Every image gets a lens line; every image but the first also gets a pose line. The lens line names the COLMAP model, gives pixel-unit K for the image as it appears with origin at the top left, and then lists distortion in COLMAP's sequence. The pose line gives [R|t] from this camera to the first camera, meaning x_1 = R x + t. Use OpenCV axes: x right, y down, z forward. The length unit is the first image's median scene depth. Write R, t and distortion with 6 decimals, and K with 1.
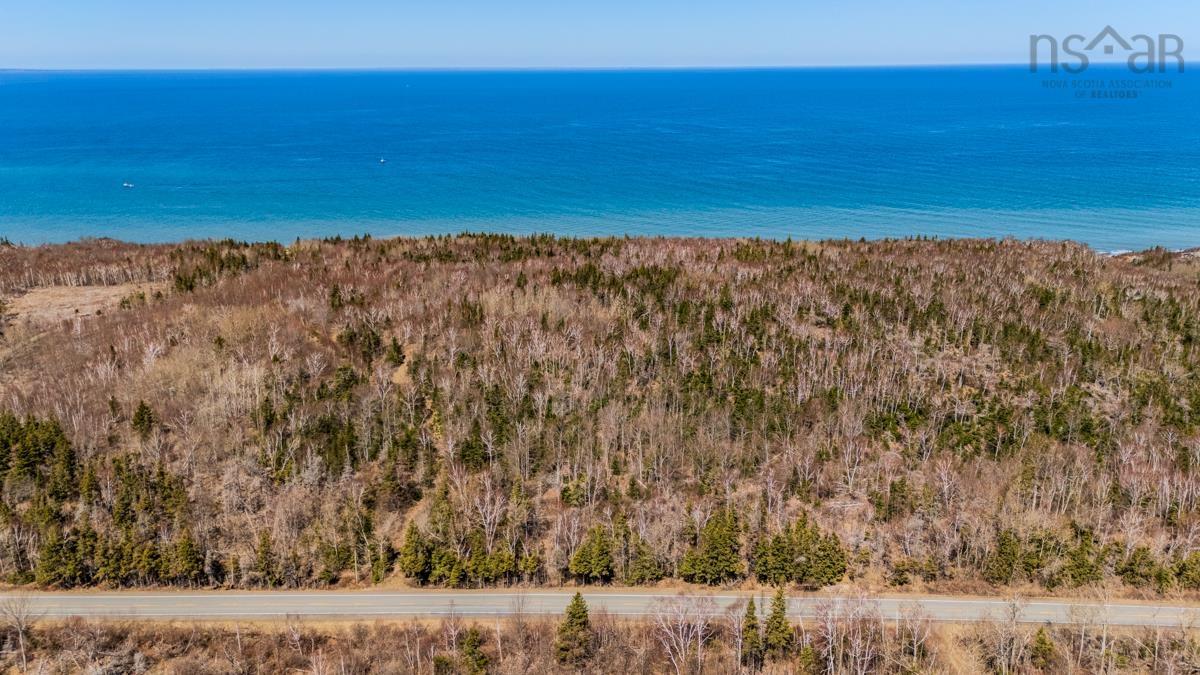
lens RADIAL K [[878.2, 0, 596.7], [0, 878.2, 335.4], [0, 0, 1]] dist [0.083559, -0.075122]
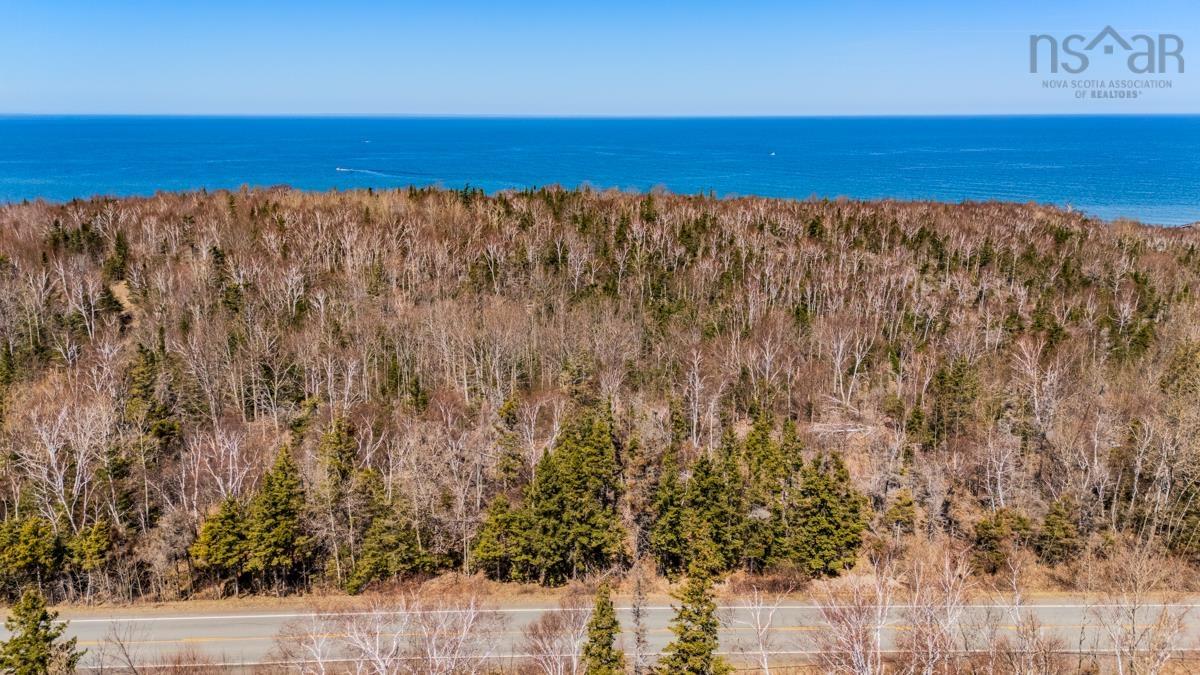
lens RADIAL K [[878.2, 0, 600.5], [0, 878.2, 336.3], [0, 0, 1]] dist [0.083559, -0.075122]
pose [[0.998311, -0.006738, 0.057707, 0.103499], [0.009657, 0.998680, -0.050450, 0.148264], [-0.057290, 0.050922, 0.997058, 0.458213]]
